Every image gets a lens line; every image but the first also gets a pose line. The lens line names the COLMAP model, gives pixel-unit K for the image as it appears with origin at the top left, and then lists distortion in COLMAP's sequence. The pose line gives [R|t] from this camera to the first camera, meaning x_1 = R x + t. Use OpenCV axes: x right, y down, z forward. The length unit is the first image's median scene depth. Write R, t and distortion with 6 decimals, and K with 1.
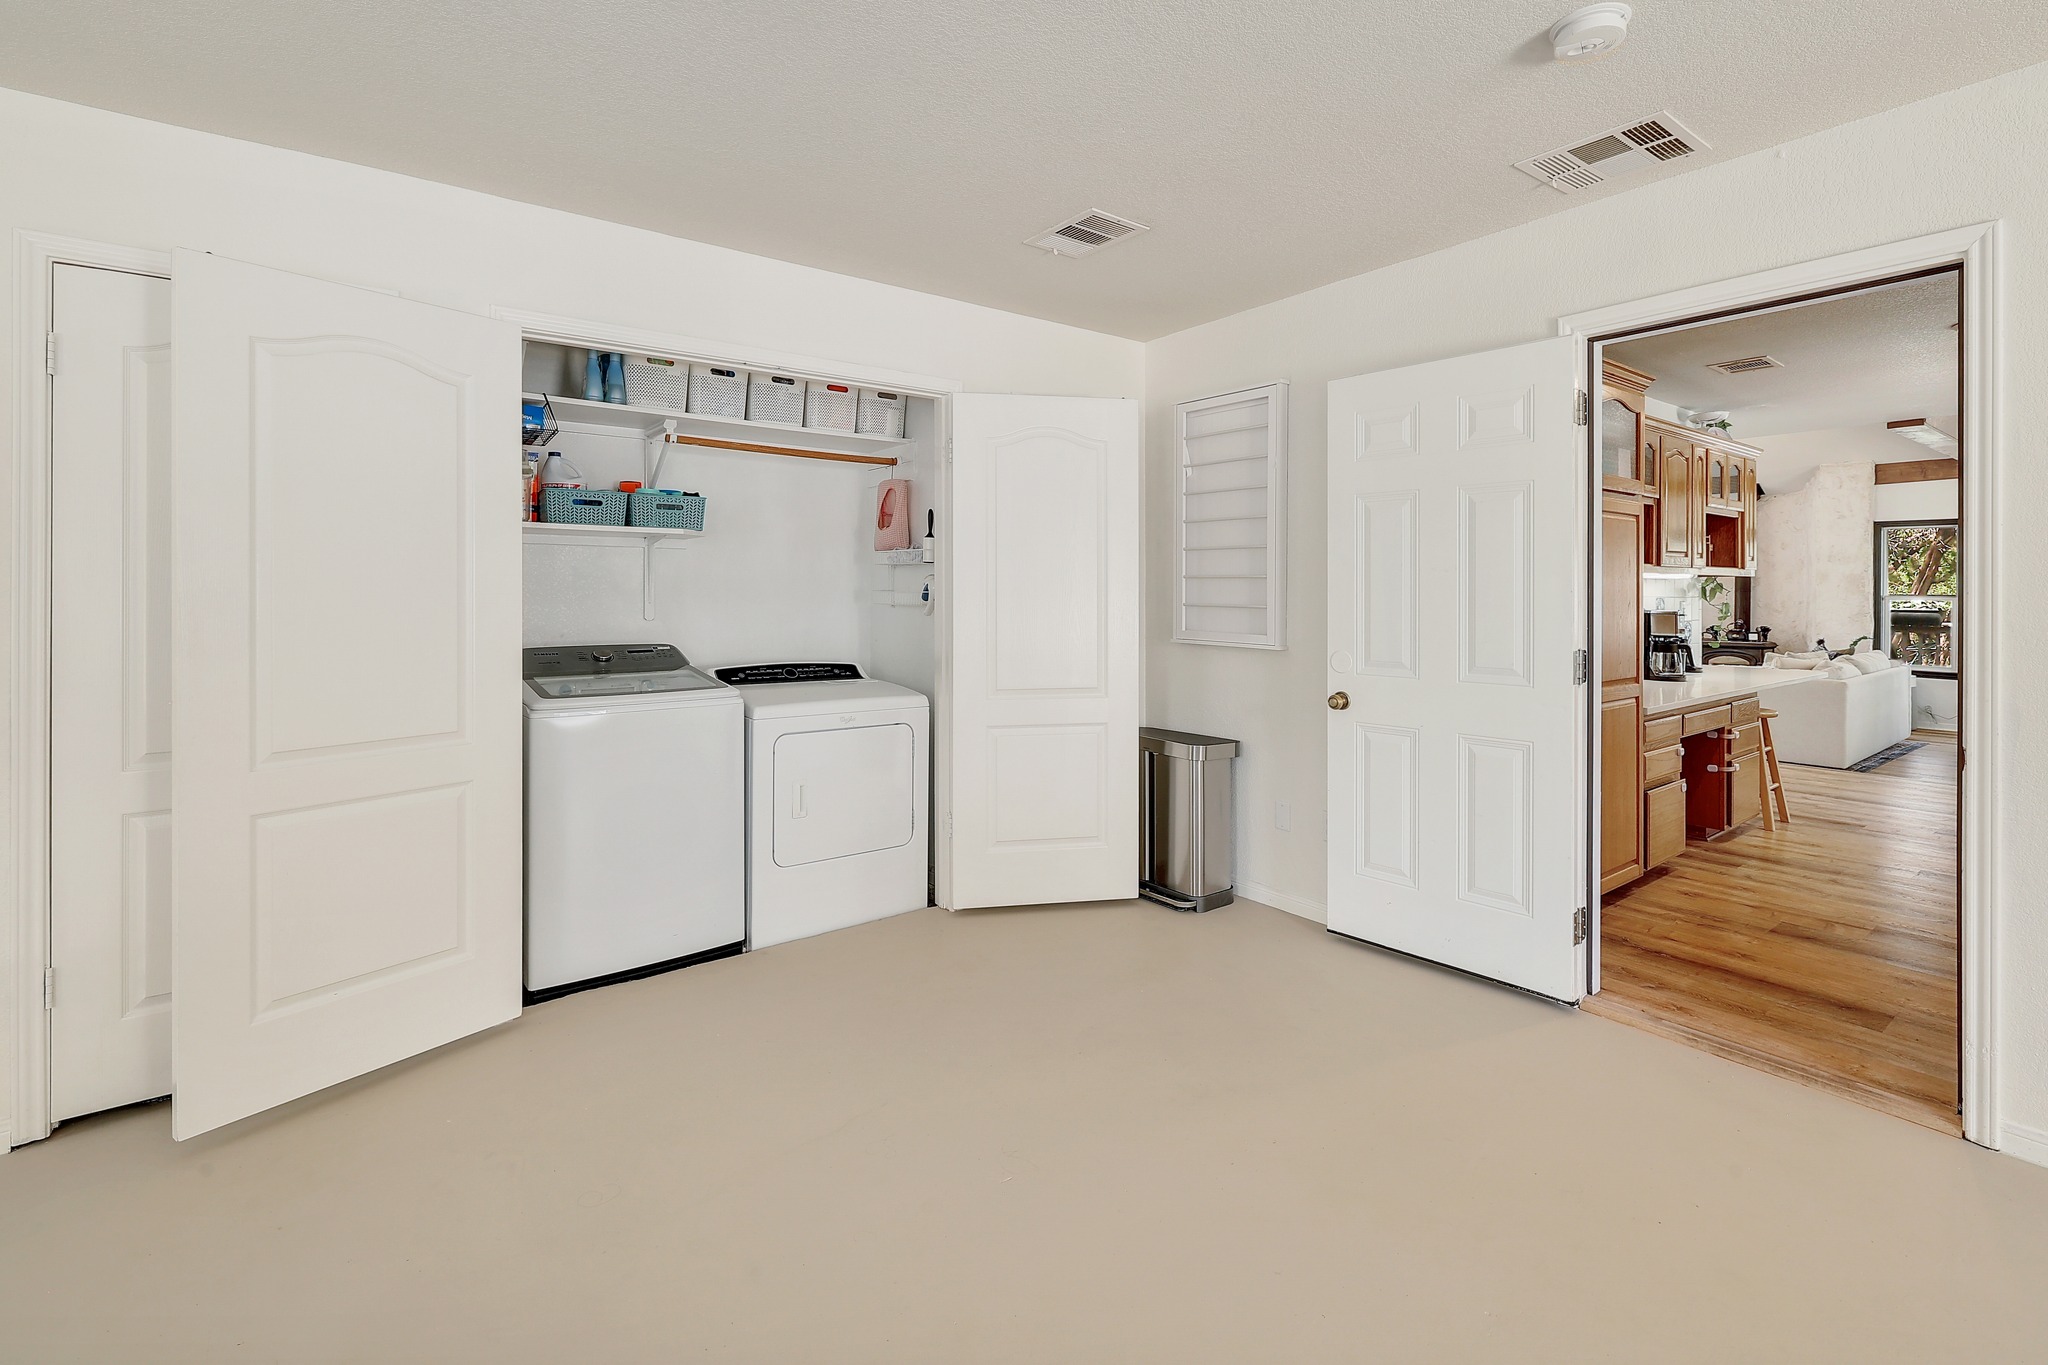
lens RADIAL K [[907.2, 0, 1019.3], [0, 907.2, 605.2], [0, 0, 1]] dist [0.000700, 0.000010]
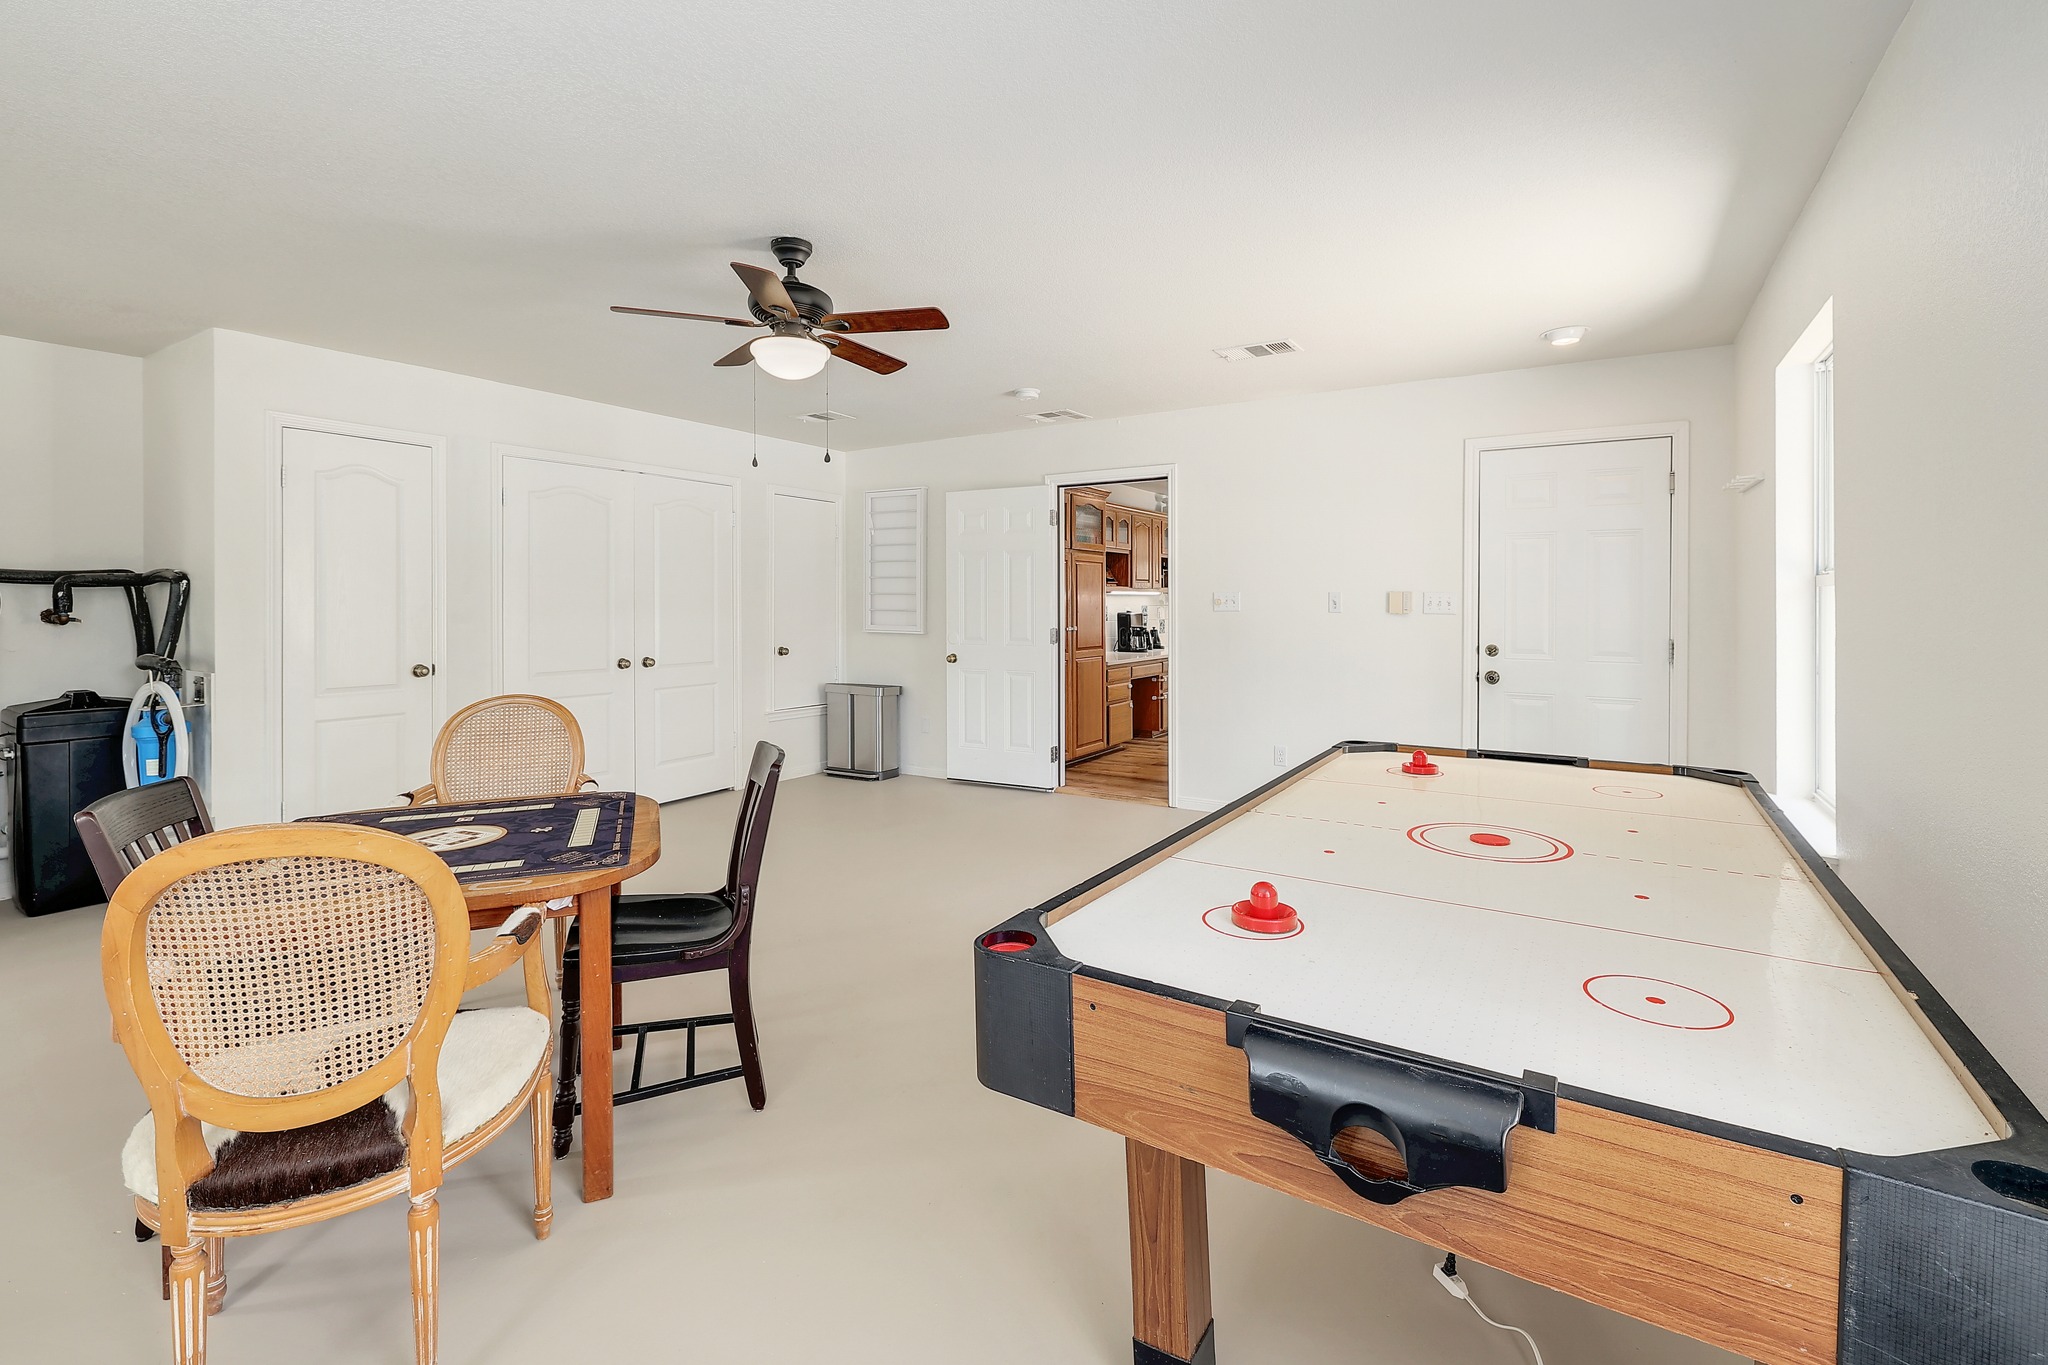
lens RADIAL K [[907.2, 0, 1019.3], [0, 907.2, 605.2], [0, 0, 1]] dist [0.000700, 0.000010]
pose [[0.934025, -0.000990, 0.357206, -0.184835], [0.004690, 0.999944, -0.009493, 0.010026], [-0.357177, 0.010542, 0.933977, -0.774313]]
